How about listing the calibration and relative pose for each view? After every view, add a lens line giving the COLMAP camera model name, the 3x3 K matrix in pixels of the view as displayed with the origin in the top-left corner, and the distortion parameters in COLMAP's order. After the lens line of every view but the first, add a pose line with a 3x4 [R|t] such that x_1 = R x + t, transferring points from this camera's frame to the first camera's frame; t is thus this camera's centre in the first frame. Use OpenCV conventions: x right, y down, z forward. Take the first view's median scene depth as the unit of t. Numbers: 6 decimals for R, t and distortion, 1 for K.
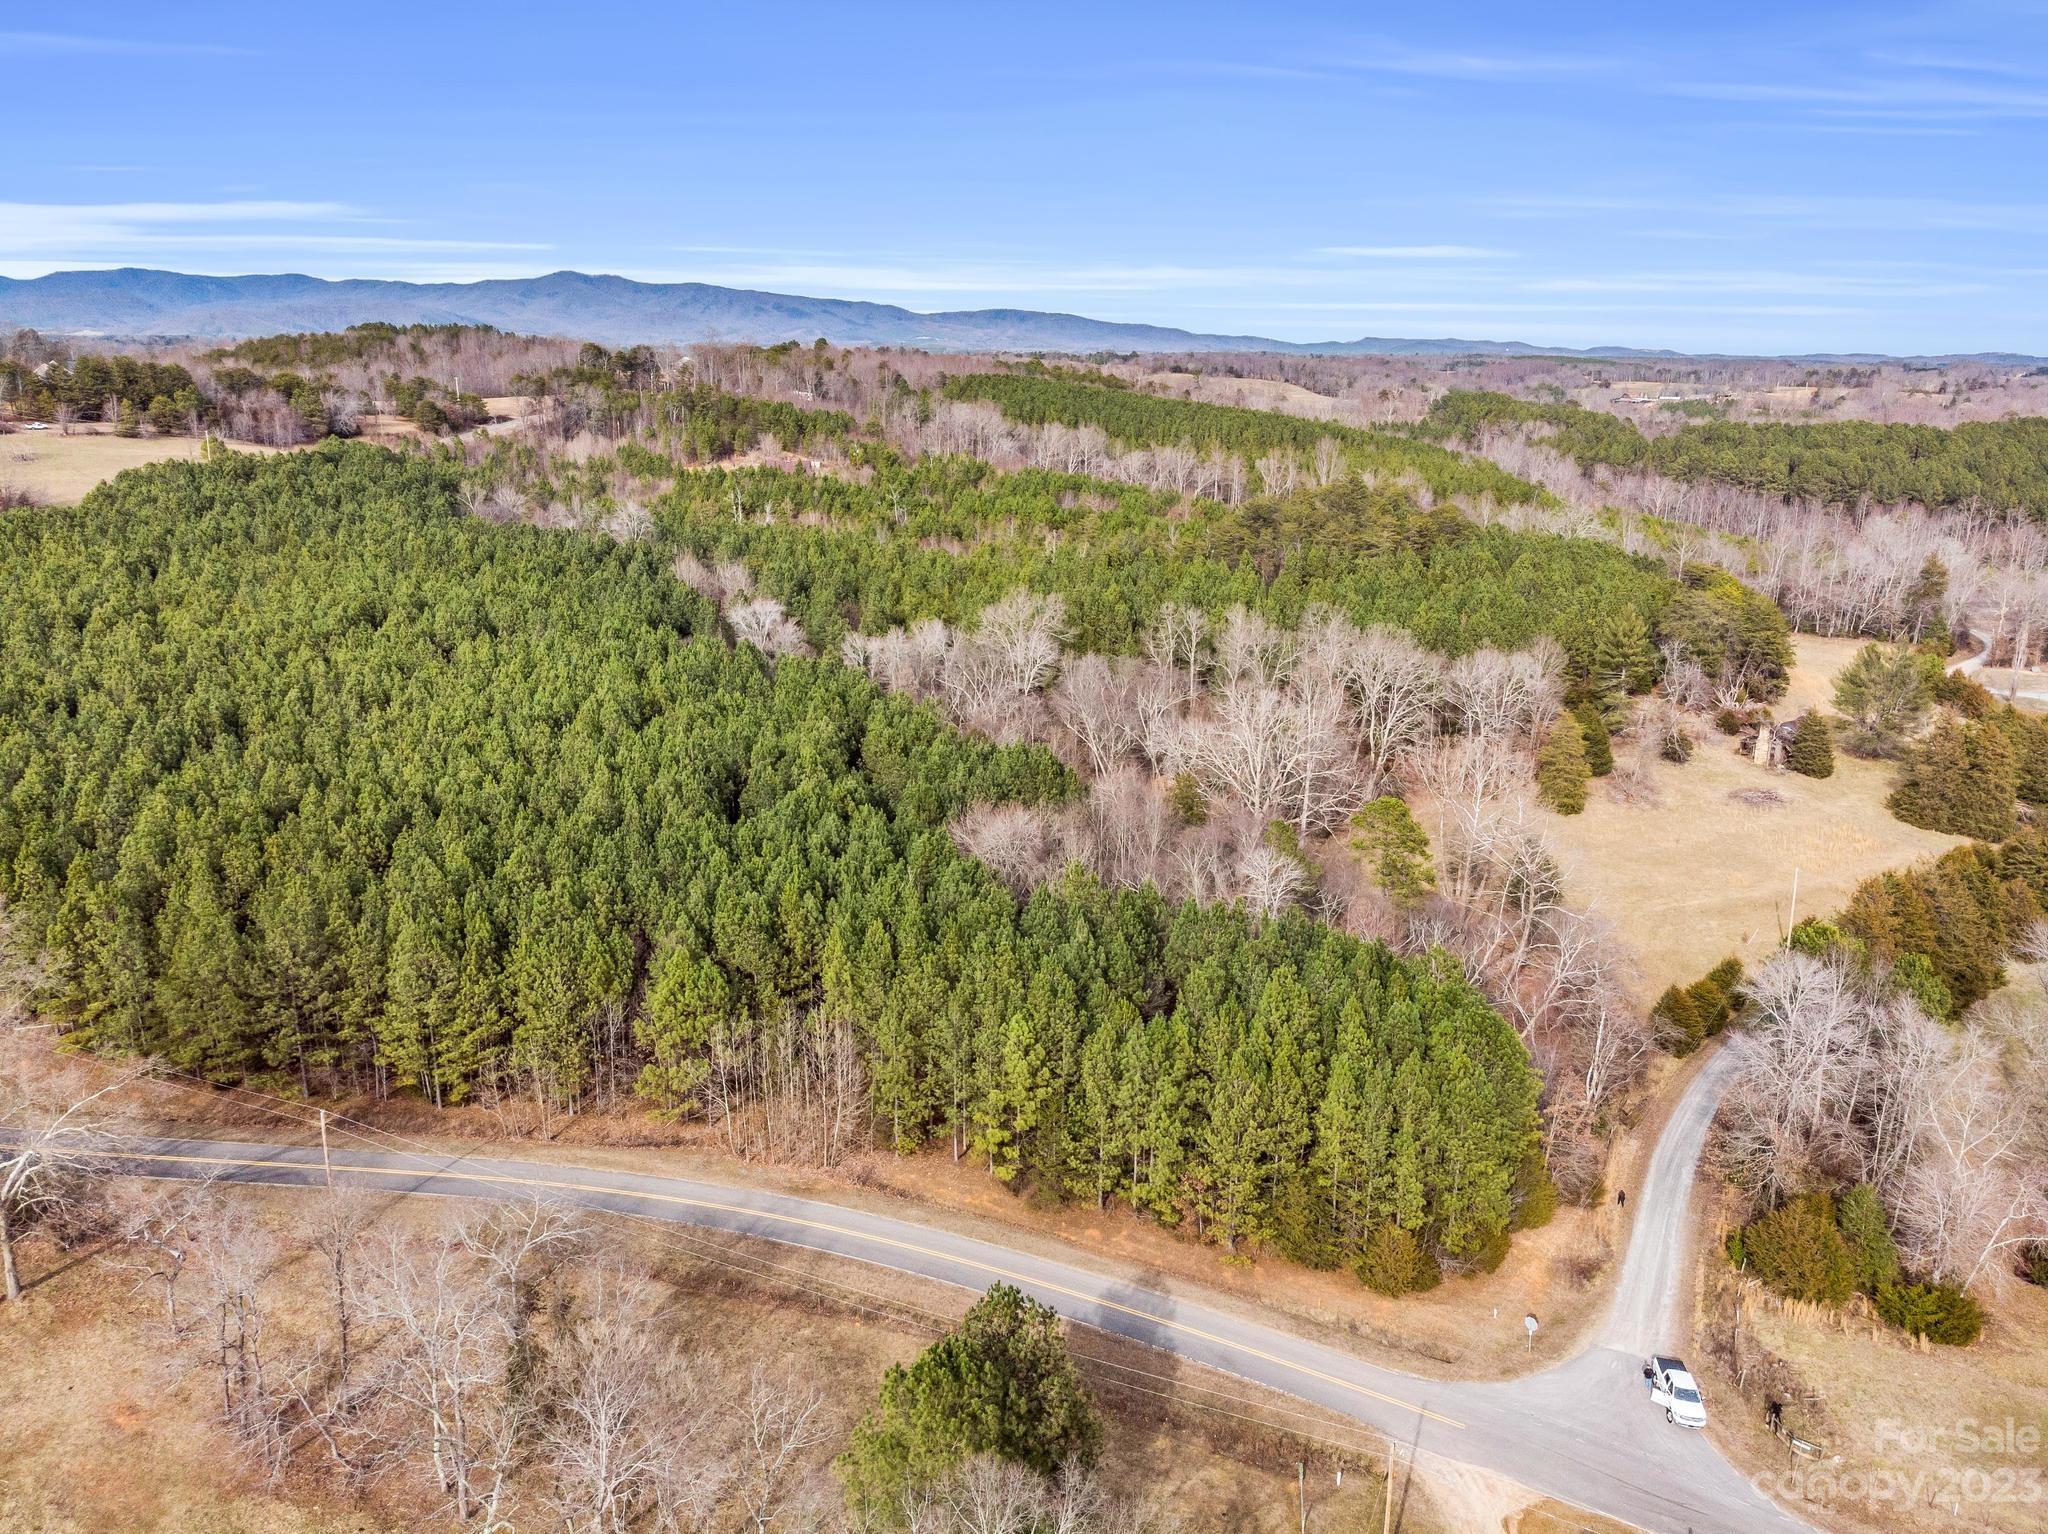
lens RADIAL K [[1507.1, 0, 1032.1], [0, 1507.1, 778.9], [0, 0, 1]] dist [-0.002965, 0.022166]
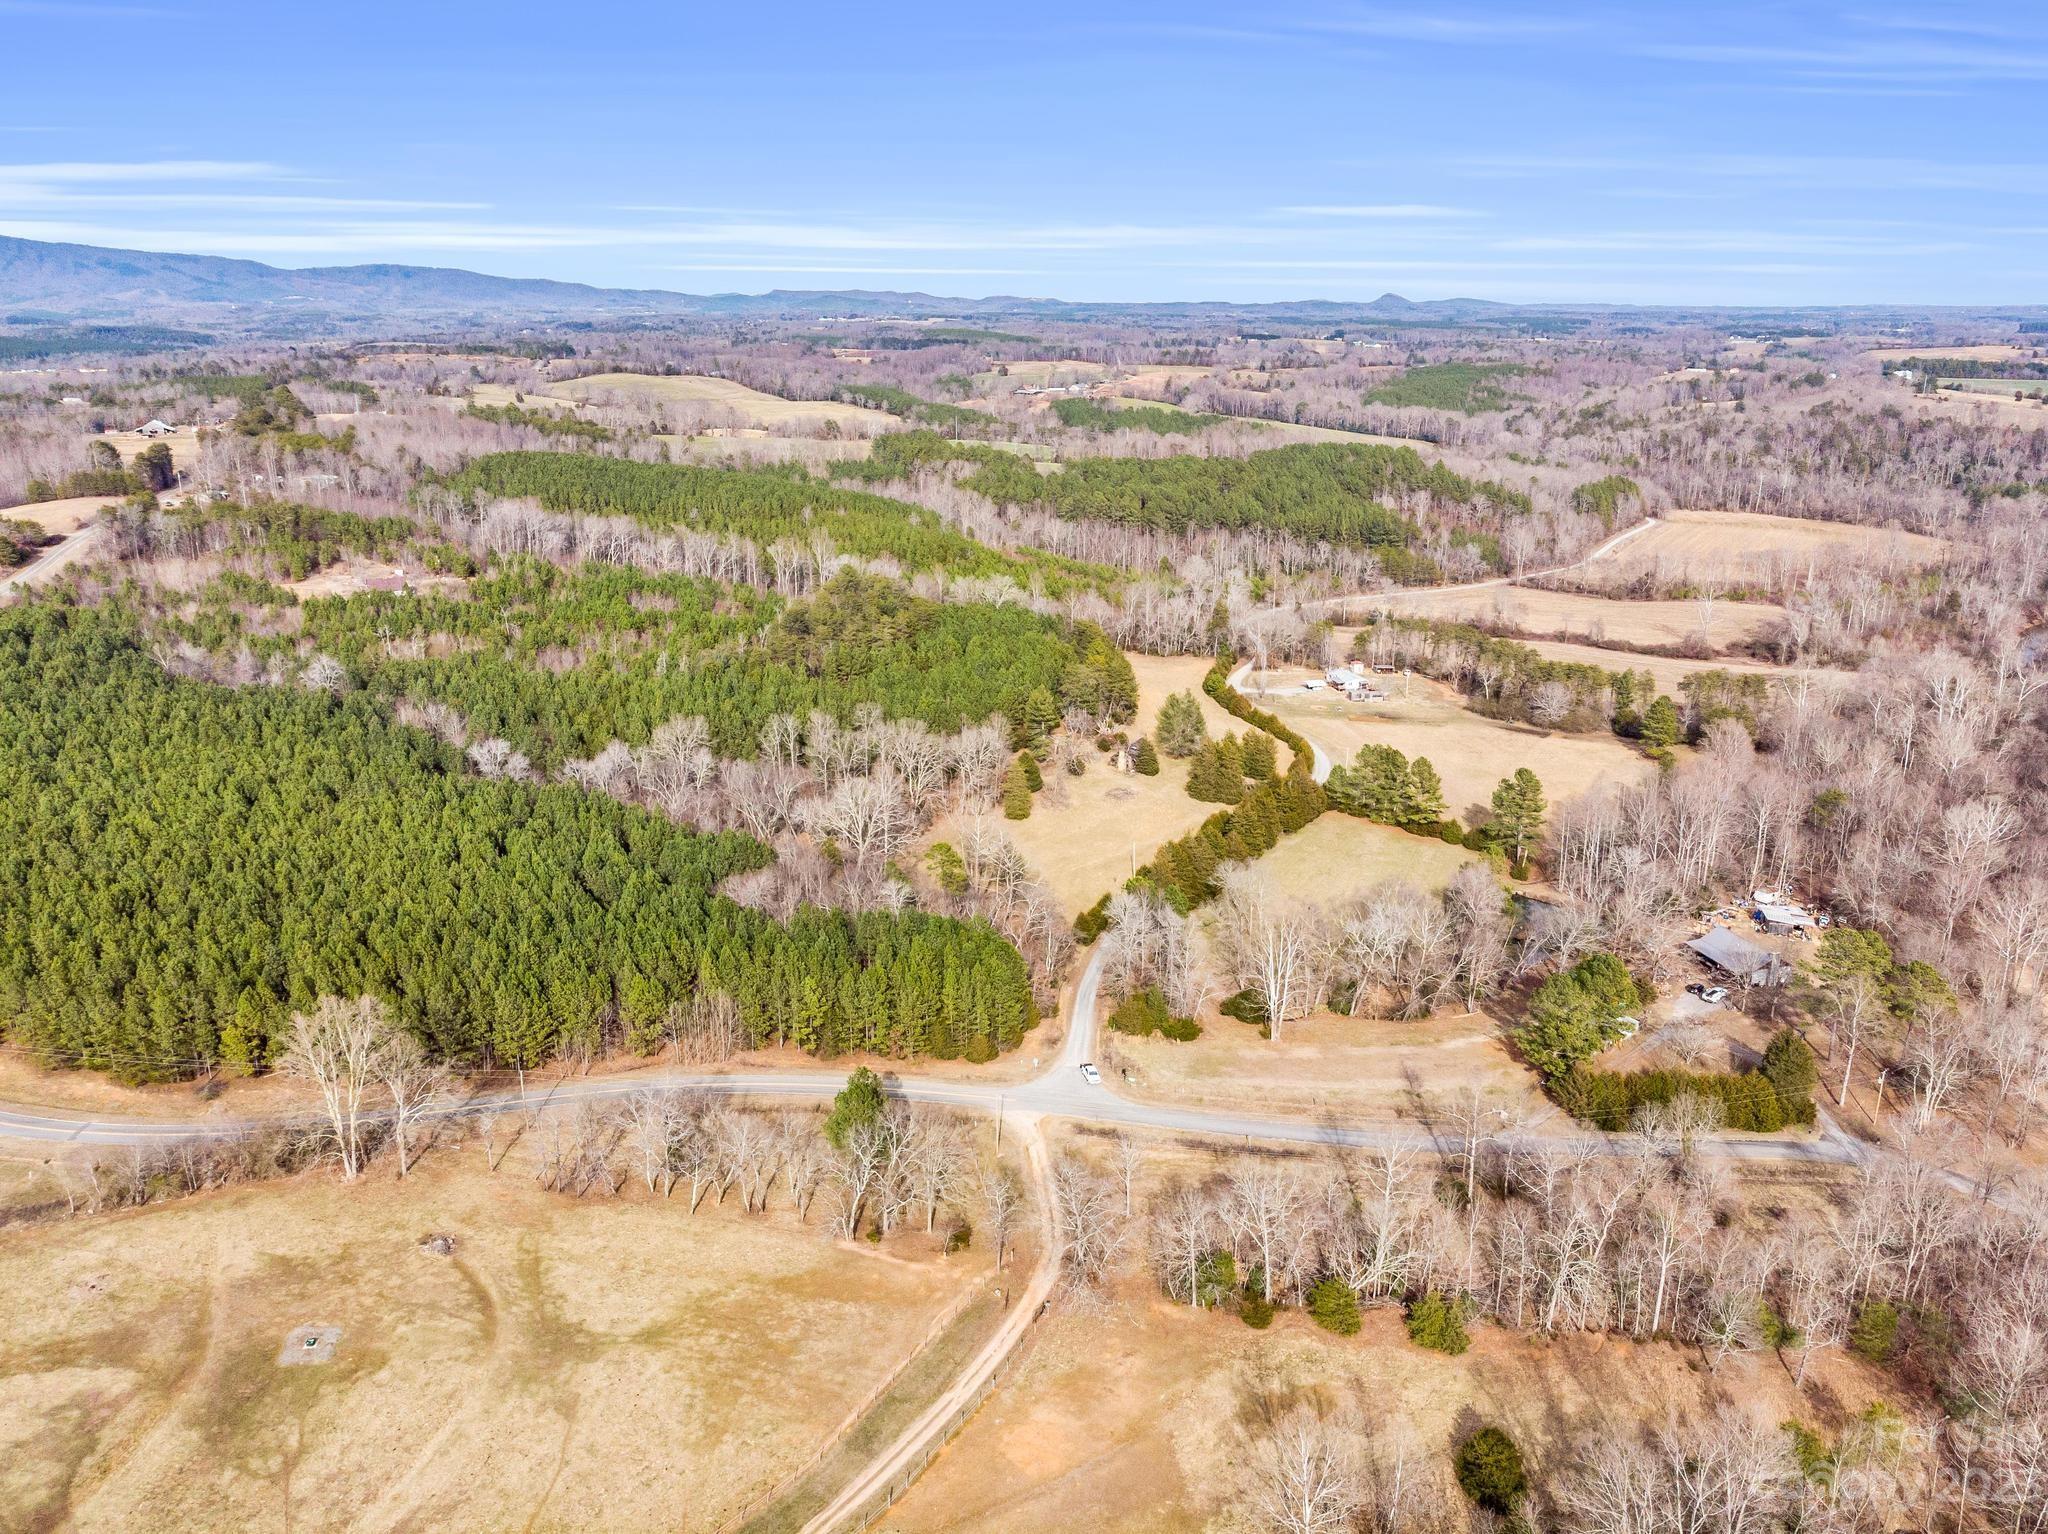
lens RADIAL K [[1507.1, 0, 1038.8], [0, 1507.1, 762.5], [0, 0, 1]] dist [-0.002965, 0.022166]
pose [[0.929831, -0.122101, 0.347141, -0.204893], [0.113952, 0.992517, 0.043875, -0.104640], [-0.349900, -0.001239, 0.936786, -0.584878]]
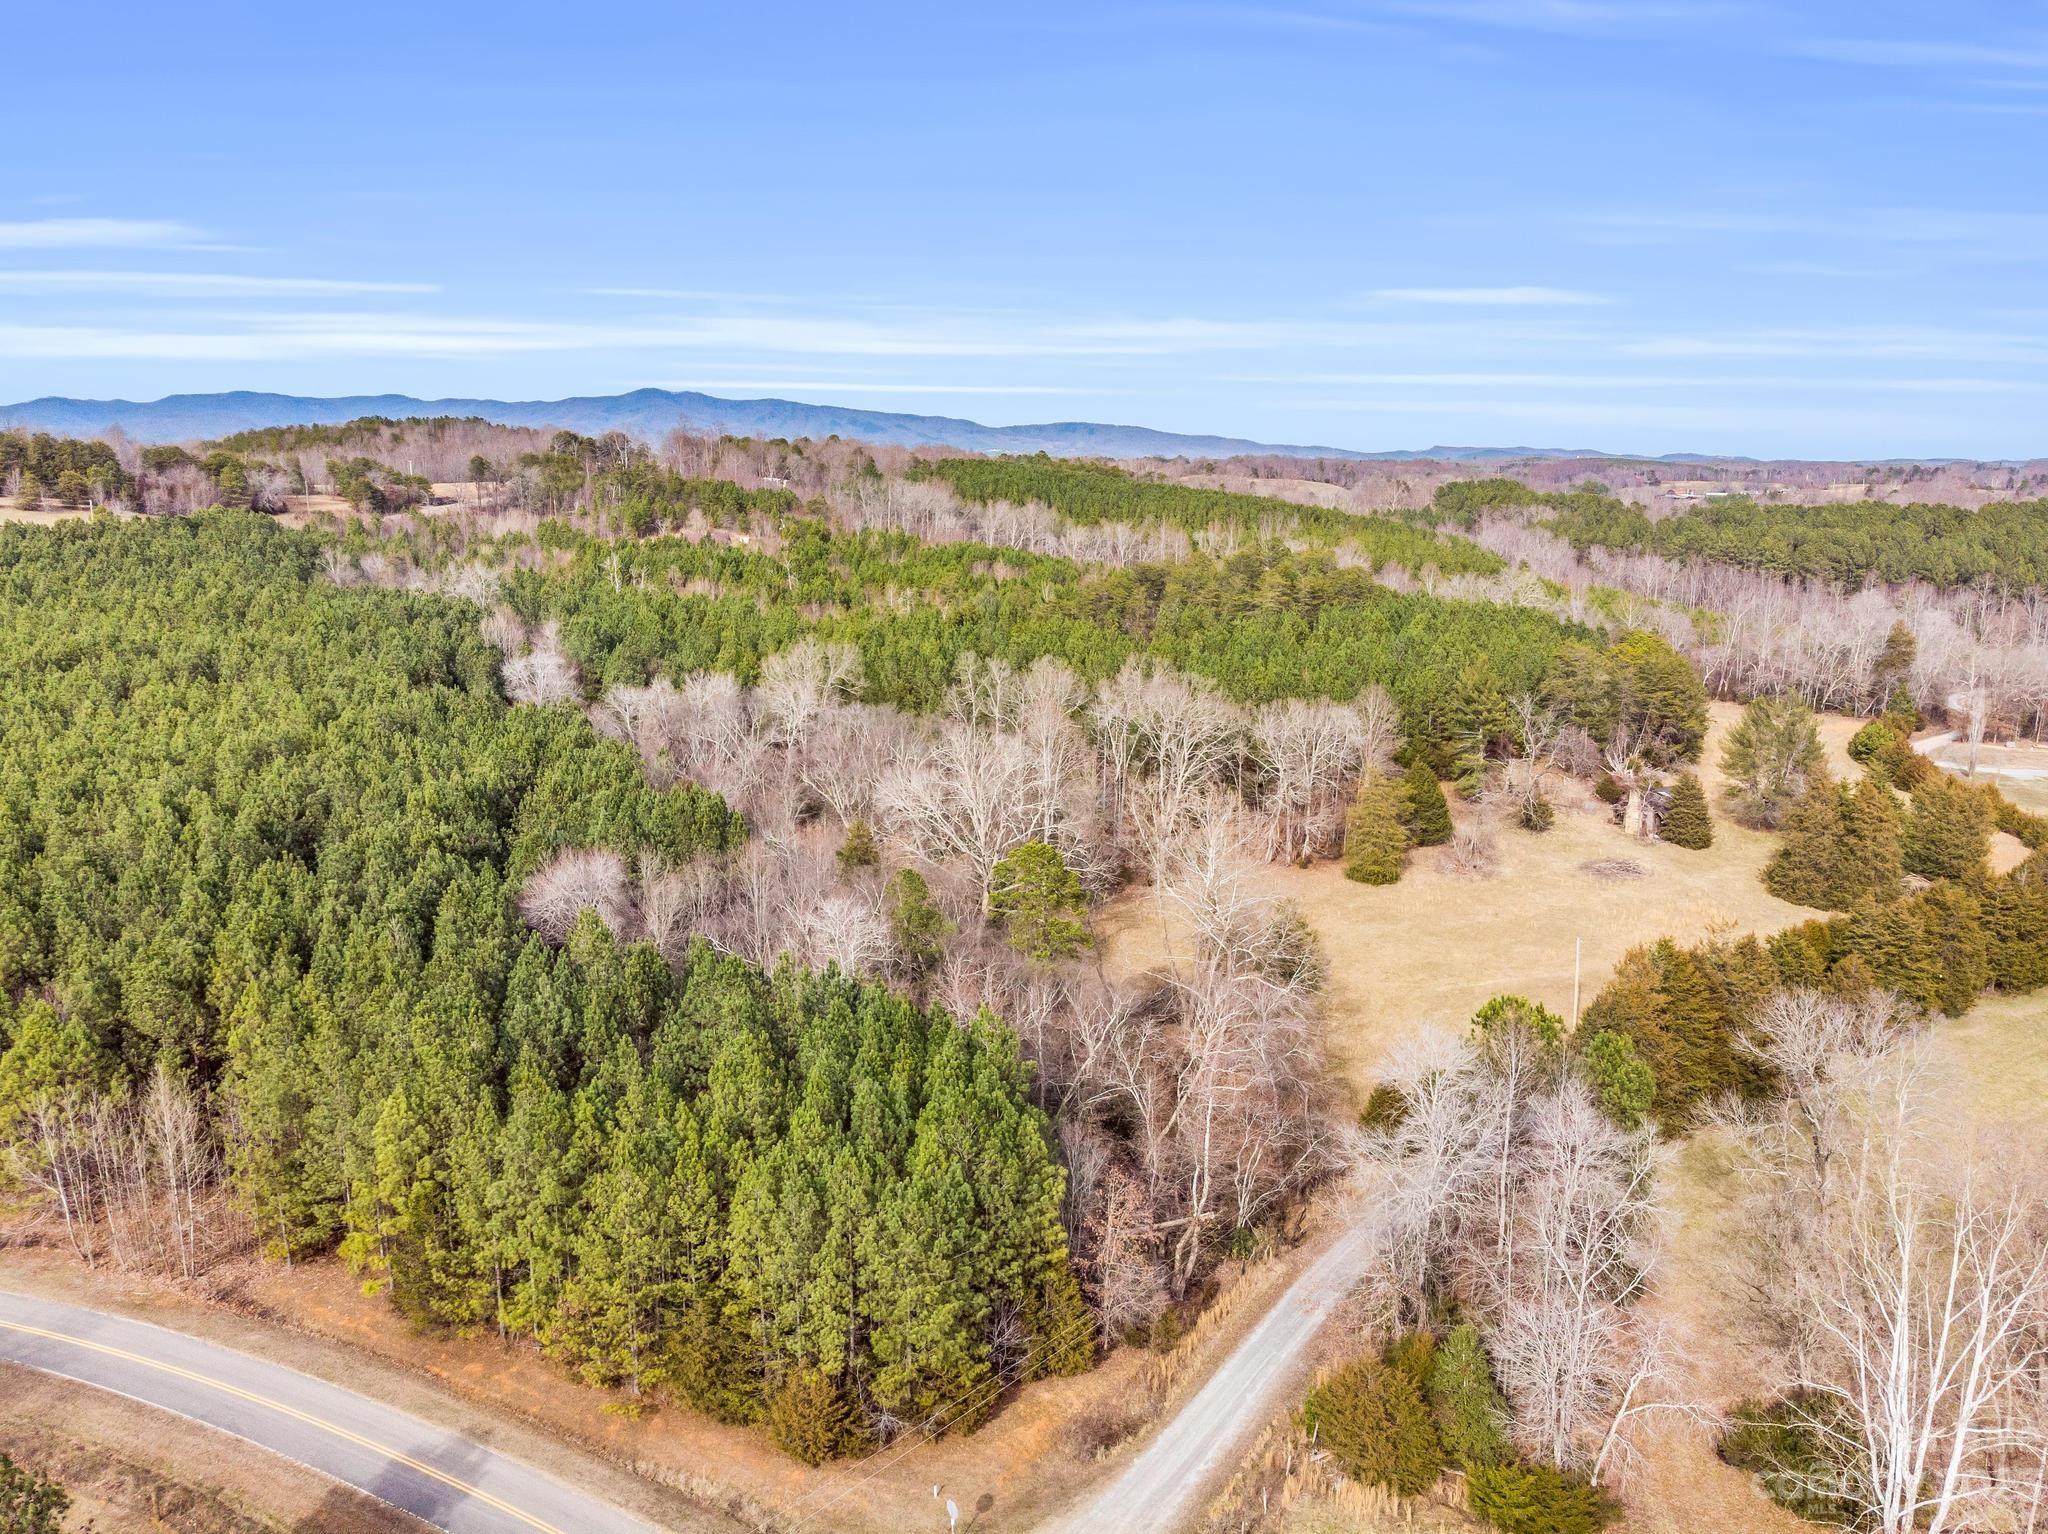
lens RADIAL K [[1507.1, 0, 1030.3], [0, 1507.1, 773.3], [0, 0, 1]] dist [-0.002965, 0.022166]
pose [[0.998666, 0.003610, -0.051501, 0.174763], [-0.007424, 0.997226, -0.074059, 0.022527], [0.051091, 0.074343, 0.995923, 0.098431]]
